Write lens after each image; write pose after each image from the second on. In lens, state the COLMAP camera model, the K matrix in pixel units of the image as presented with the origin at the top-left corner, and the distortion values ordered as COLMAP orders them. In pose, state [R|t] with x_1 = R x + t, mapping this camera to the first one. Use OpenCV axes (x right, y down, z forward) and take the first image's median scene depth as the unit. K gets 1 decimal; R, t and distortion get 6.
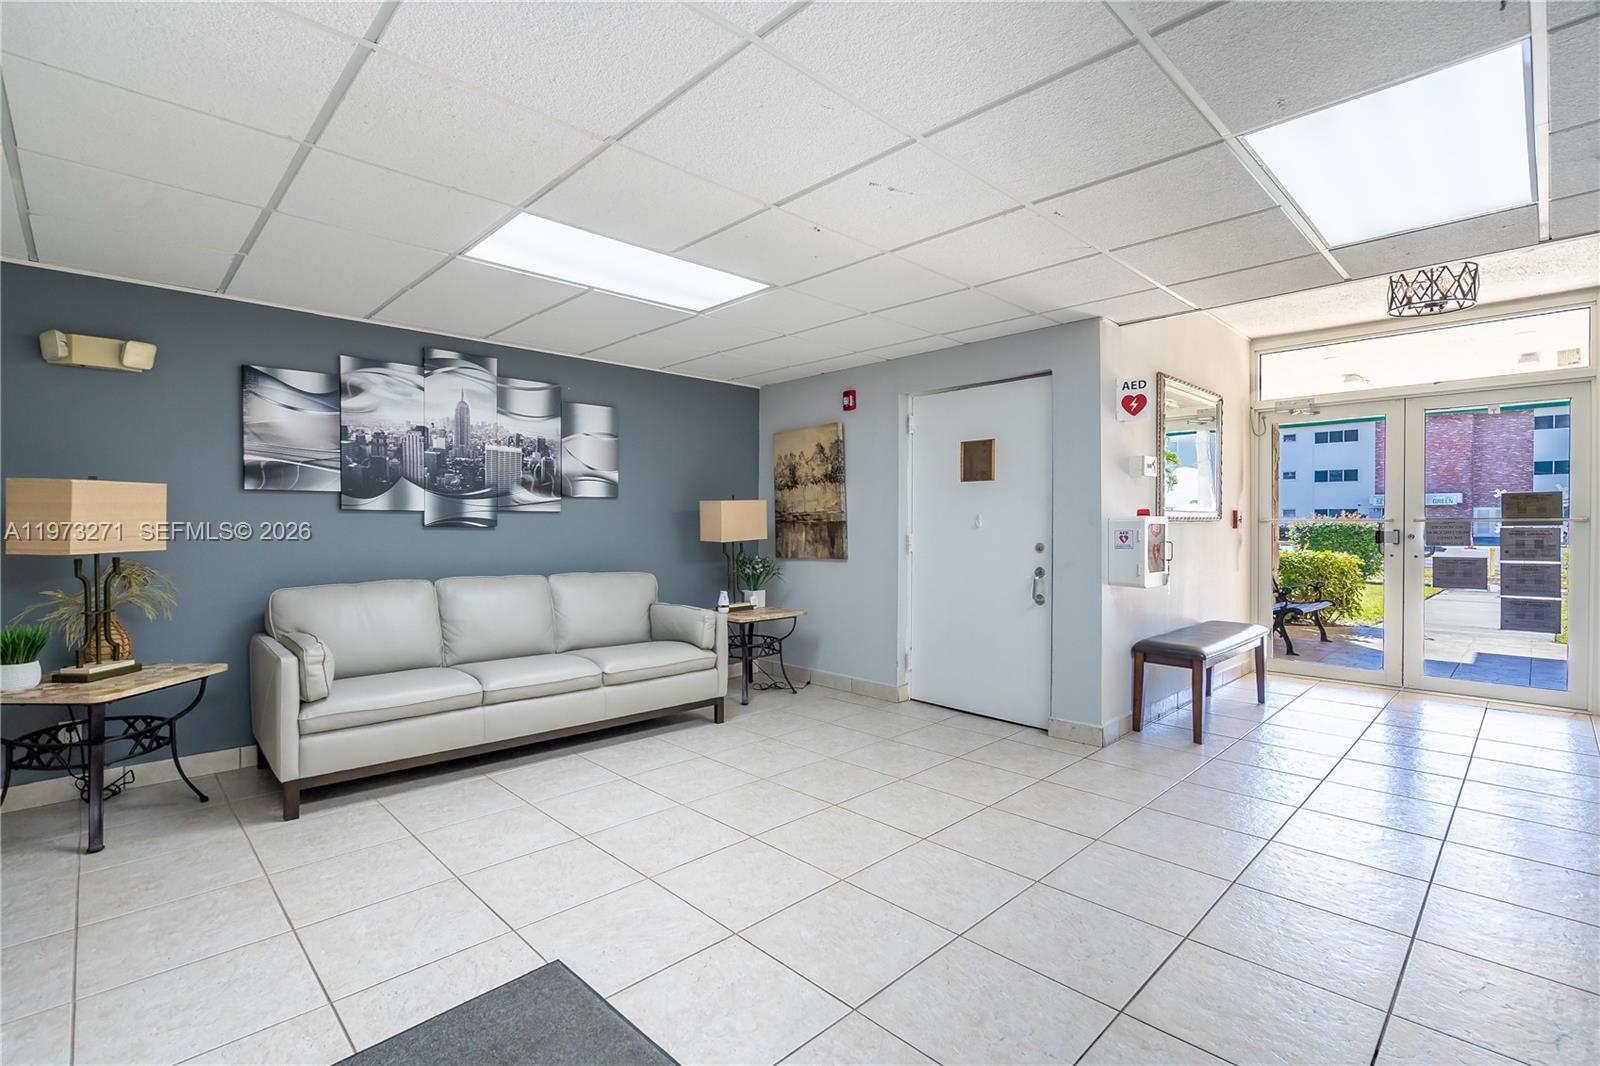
lens RADIAL K [[751.7, 0, 791.1], [0, 751.7, 531.2], [0, 0, 1]] dist [-0.004514, 0.001968]
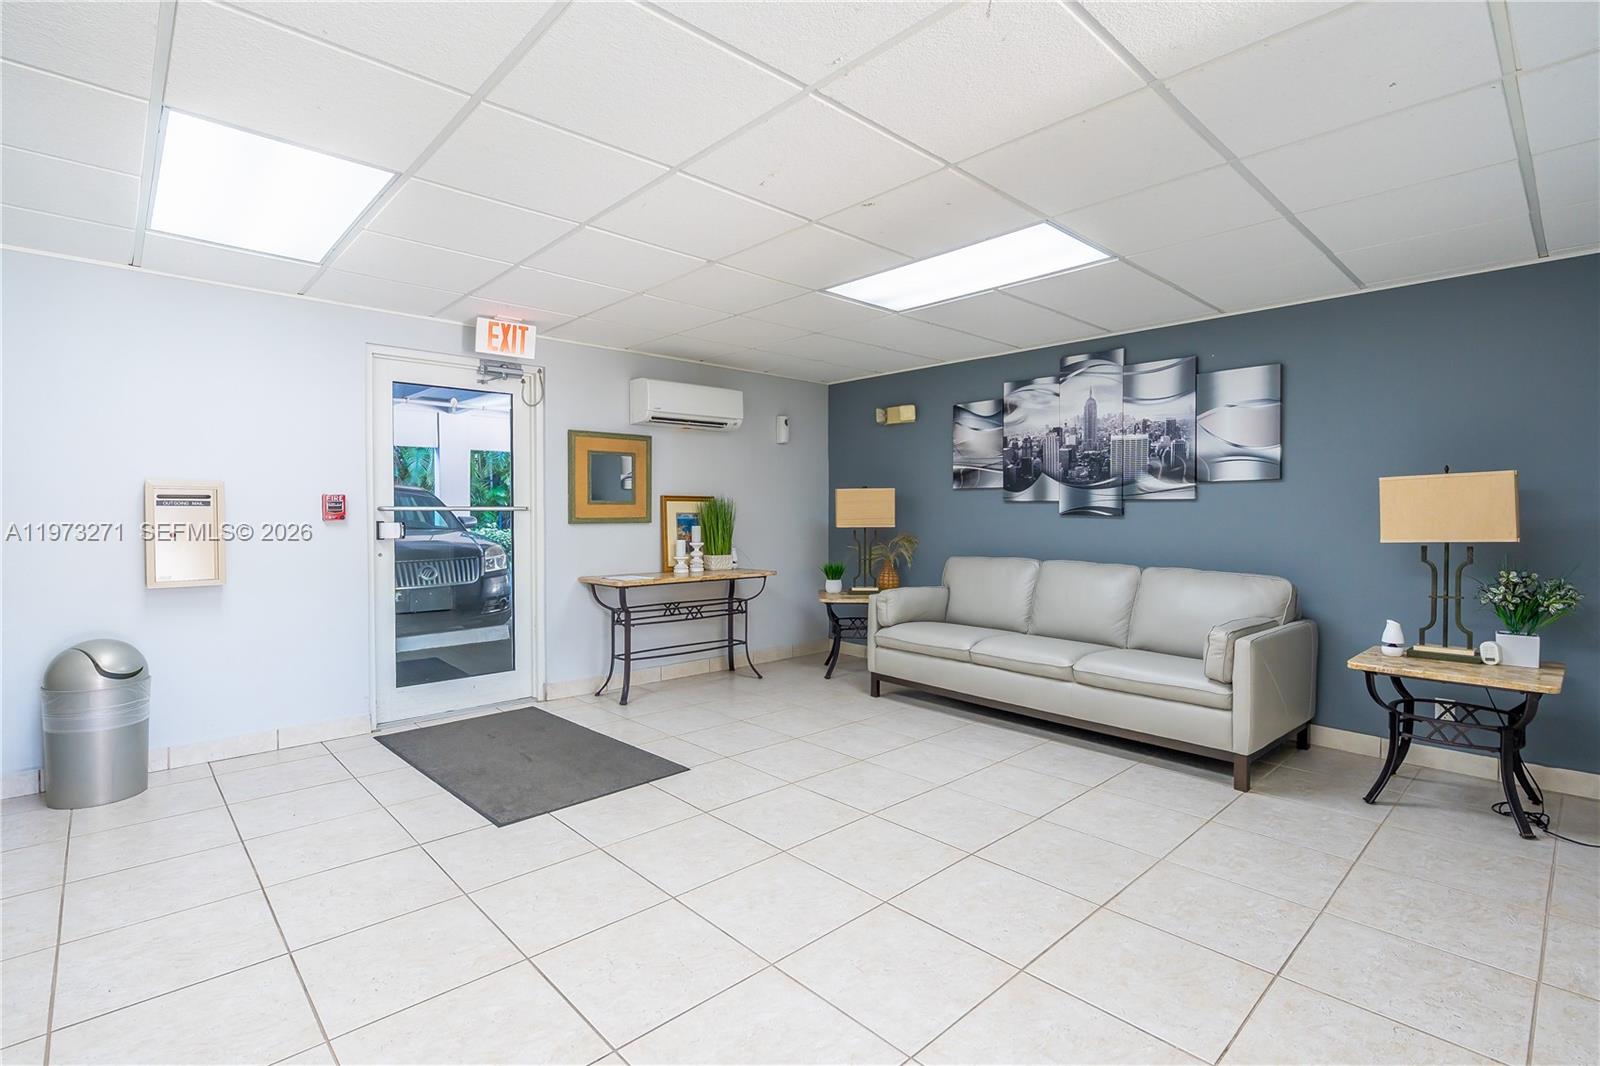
lens RADIAL K [[751.7, 0, 791.9], [0, 751.7, 523.7], [0, 0, 1]] dist [-0.004514, 0.001968]
pose [[-0.029586, 0.016420, -0.999427, 0.656876], [-0.013141, 0.999772, 0.016815, -0.006300], [0.999476, 0.013631, -0.029364, 0.613888]]
